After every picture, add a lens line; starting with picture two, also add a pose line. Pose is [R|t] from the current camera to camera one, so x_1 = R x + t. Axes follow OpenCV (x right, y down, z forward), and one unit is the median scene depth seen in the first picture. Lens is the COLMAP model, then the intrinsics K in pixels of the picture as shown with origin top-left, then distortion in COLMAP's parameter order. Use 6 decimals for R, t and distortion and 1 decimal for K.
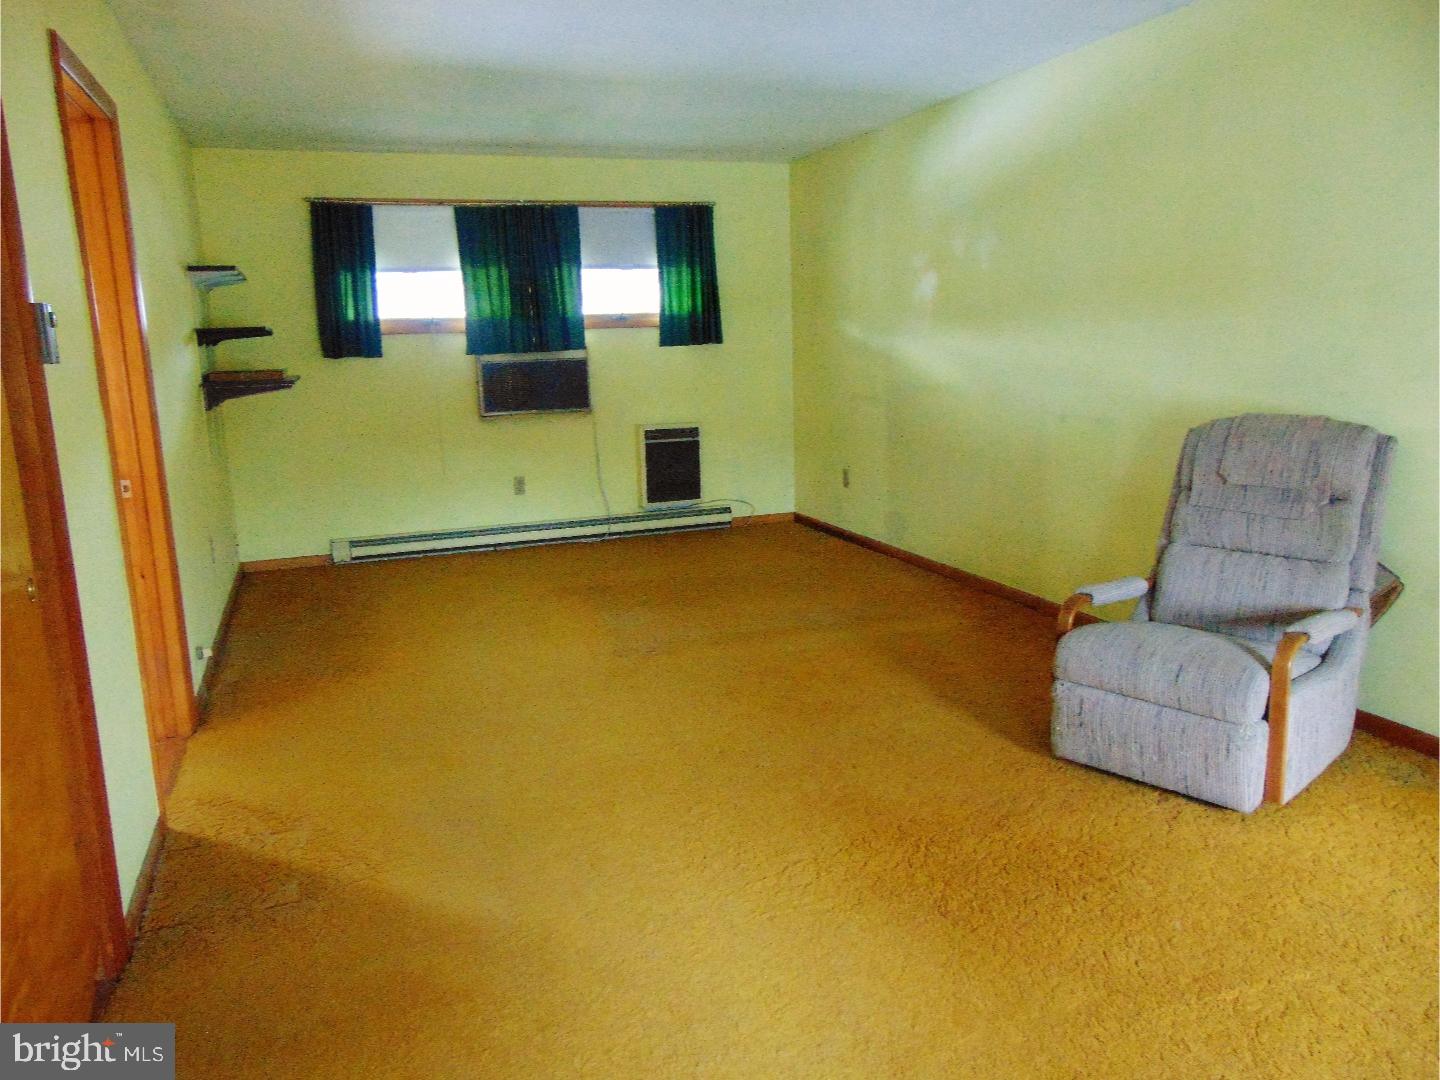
lens RADIAL K [[1076.0, 0, 711.1], [0, 1076.0, 542.7], [0, 0, 1]] dist [-0.005244, 0.001445]
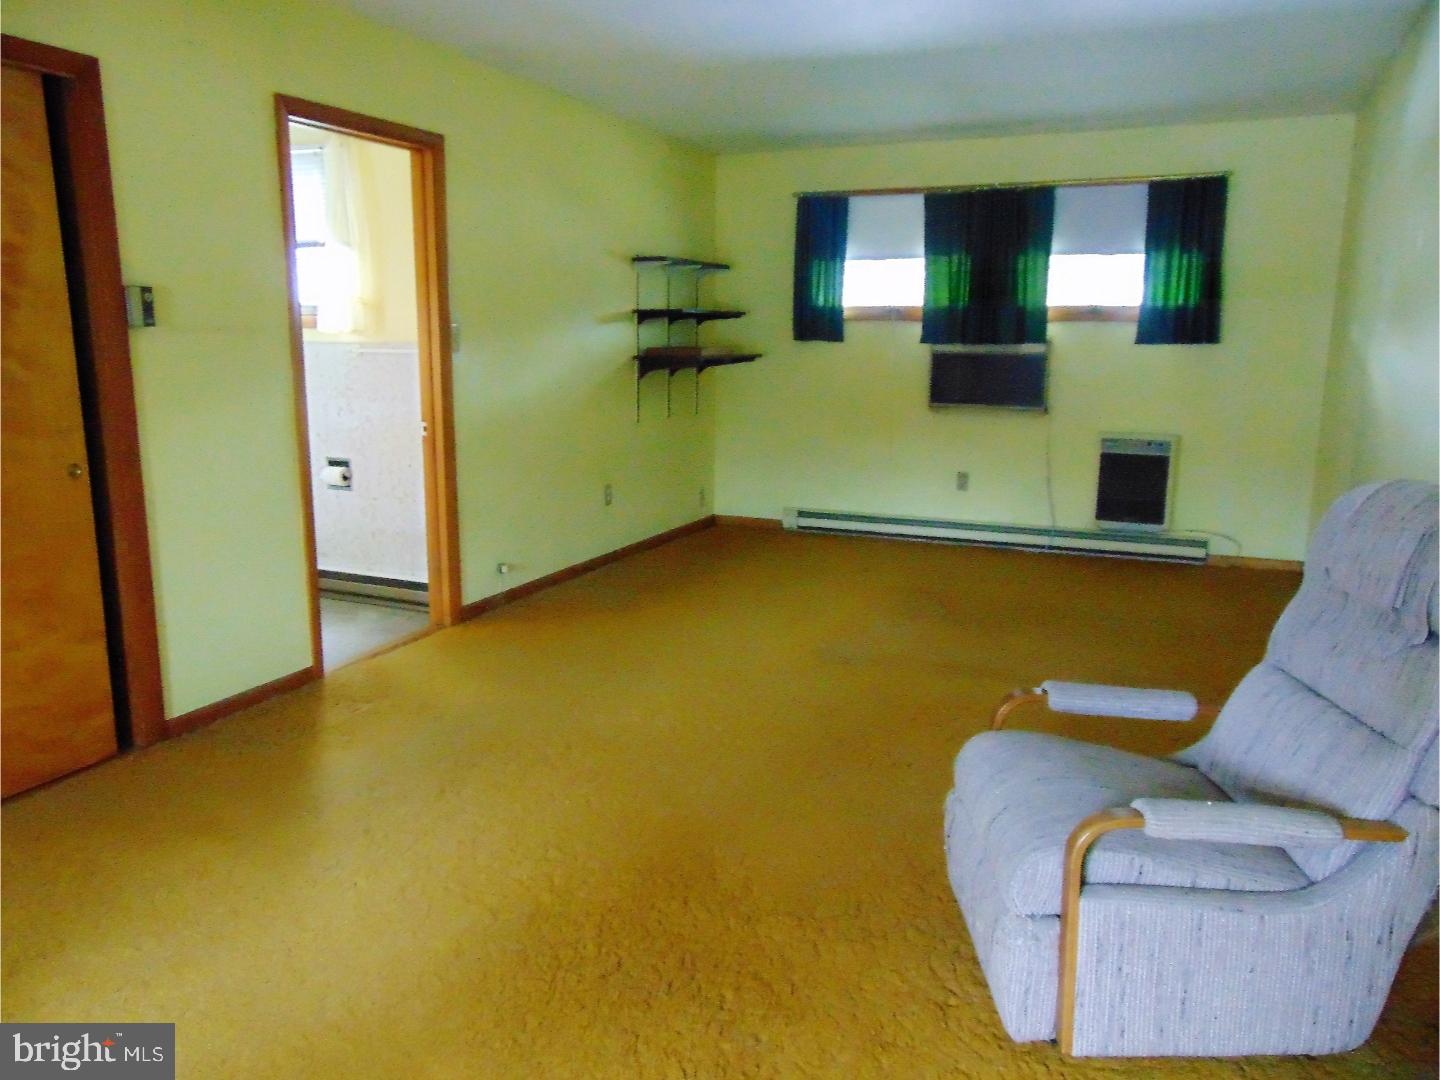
lens RADIAL K [[1076.0, 0, 713.2], [0, 1076.0, 535.5], [0, 0, 1]] dist [-0.005244, 0.001445]
pose [[0.722818, 0.163248, -0.671479, 0.327389], [-0.159514, 0.984870, 0.067728, -0.036001], [0.672376, 0.058155, 0.737922, 0.145524]]
